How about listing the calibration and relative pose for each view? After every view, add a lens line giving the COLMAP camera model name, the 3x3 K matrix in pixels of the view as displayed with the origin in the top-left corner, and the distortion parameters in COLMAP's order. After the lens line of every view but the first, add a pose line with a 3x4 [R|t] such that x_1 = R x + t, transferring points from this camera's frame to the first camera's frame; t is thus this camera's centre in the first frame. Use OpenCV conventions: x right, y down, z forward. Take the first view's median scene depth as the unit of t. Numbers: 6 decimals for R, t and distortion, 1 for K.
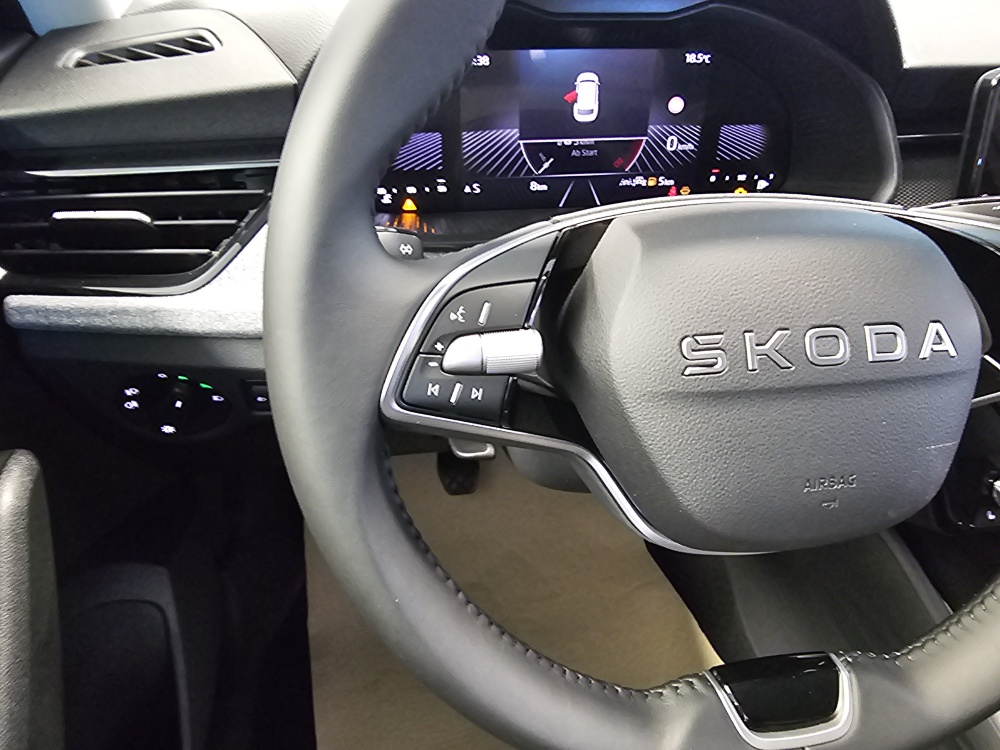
lens RADIAL K [[687.0, 0, 495.5], [0, 687.0, 369.0], [0, 0, 1]] dist [-0.001183, 0.001046]
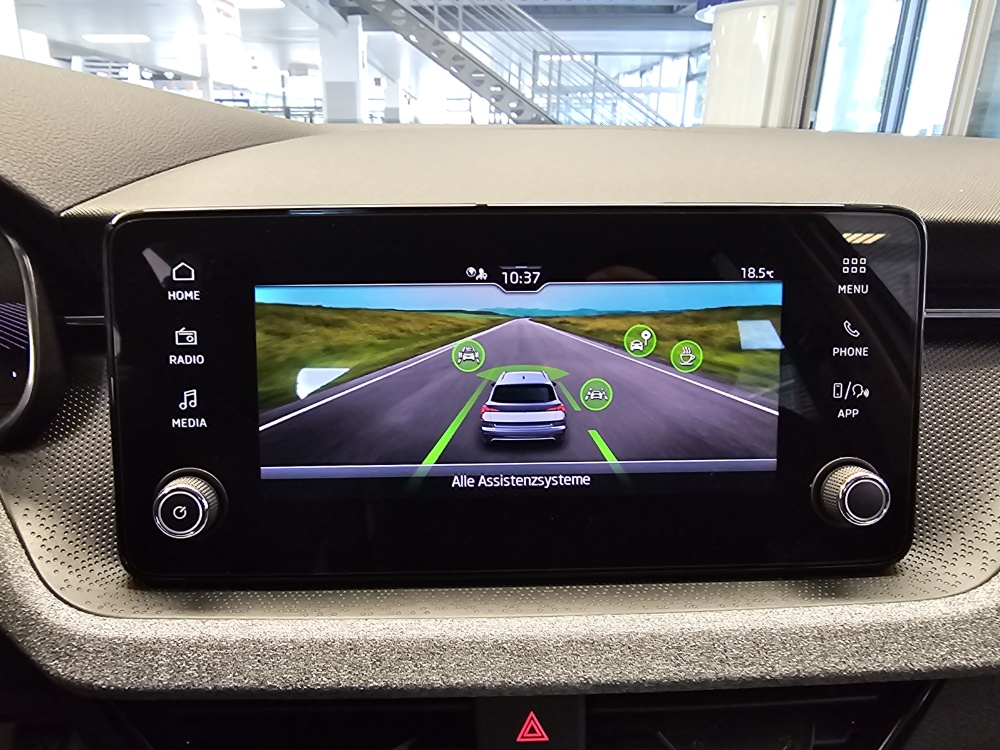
lens RADIAL K [[683.1, 0, 441.2], [0, 683.1, 373.0], [0, 0, 1]] dist [0.008344, -0.002088]
pose [[0.989794, 0.029649, -0.139387, 0.948810], [-0.067339, 0.959335, -0.274121, -0.125704], [0.125591, 0.280709, 0.951540, 0.417002]]
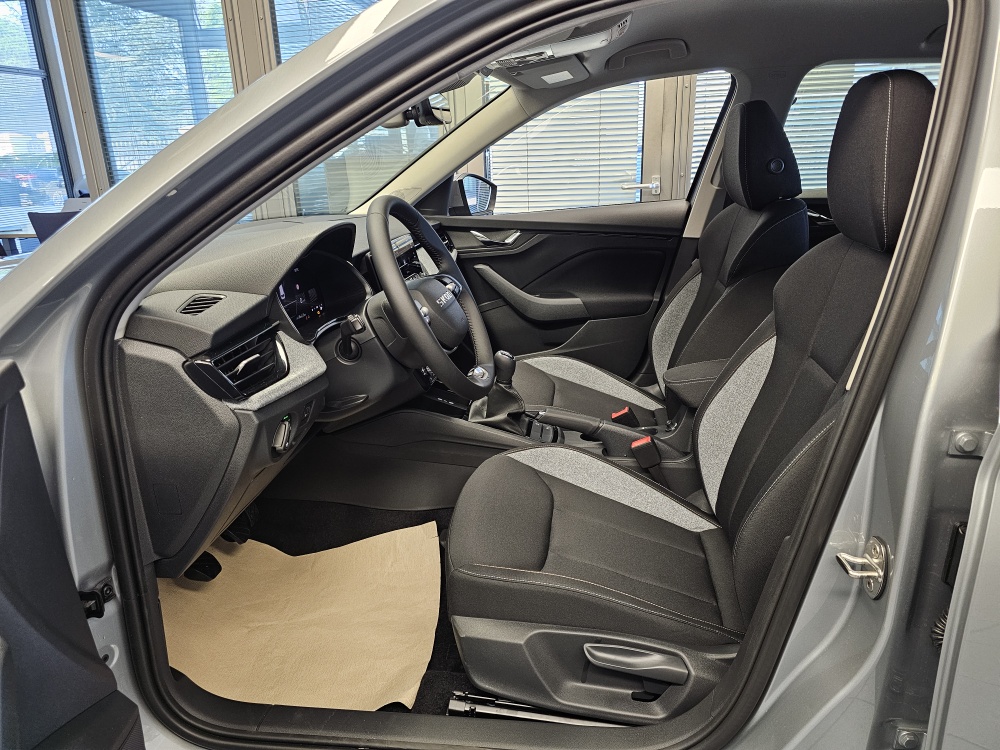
lens RADIAL K [[673.2, 0, 503.1], [0, 673.2, 360.4], [0, 0, 1]] dist [0.066653, -0.070543]
pose [[0.286715, -0.309266, 0.906724, -2.017245], [0.579346, 0.809759, 0.092999, 0.062222], [-0.762989, 0.498643, 0.411342, -0.551611]]
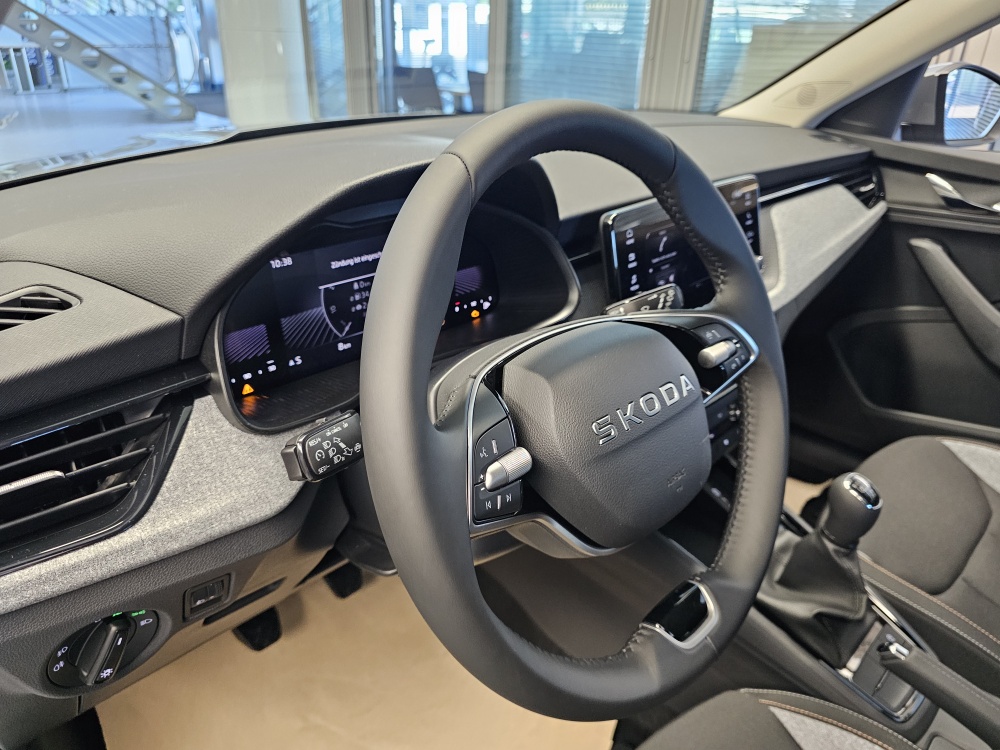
lens RADIAL K [[687.9, 0, 498.0], [0, 687.9, 373.9], [0, 0, 1]] dist [0.063190, -0.076258]
pose [[0.813028, -0.261637, 0.520127, -0.387629], [0.325836, 0.944812, -0.034062, -0.090819], [-0.482511, 0.197170, 0.853409, -0.185933]]
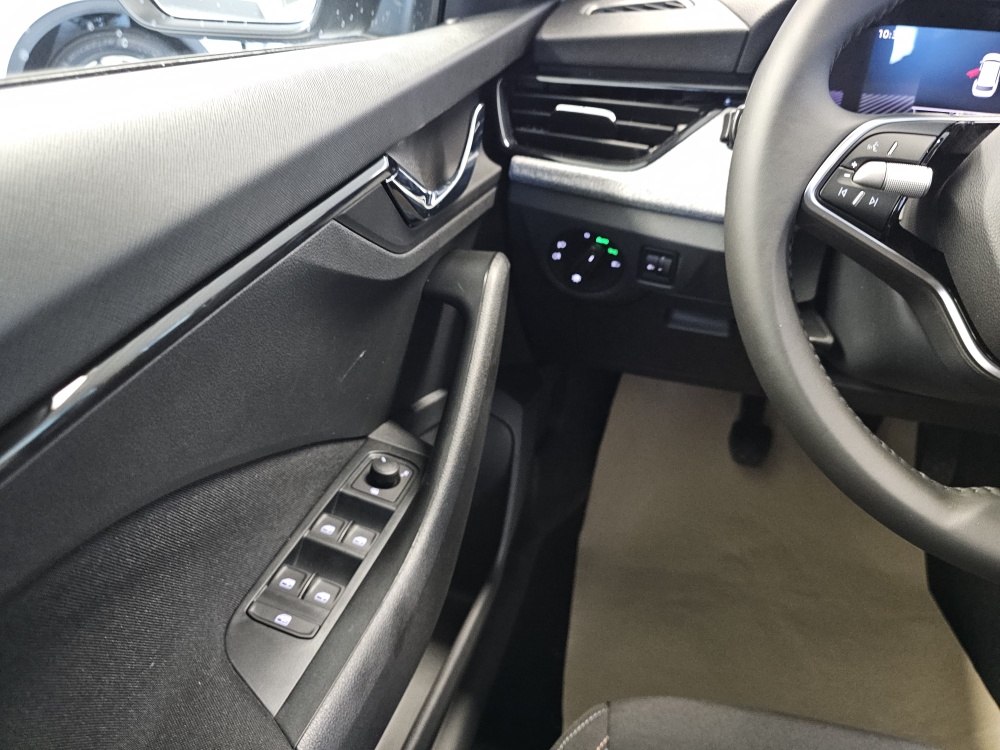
lens RADIAL K [[691.4, 0, 499.5], [0, 691.4, 366.9], [0, 0, 1]] dist [0.026120, -0.039204]
pose [[0.897676, 0.232538, -0.374304, -0.051936], [-0.257061, 0.966259, -0.016205, 0.292627], [0.357906, 0.110766, 0.927165, -0.288184]]
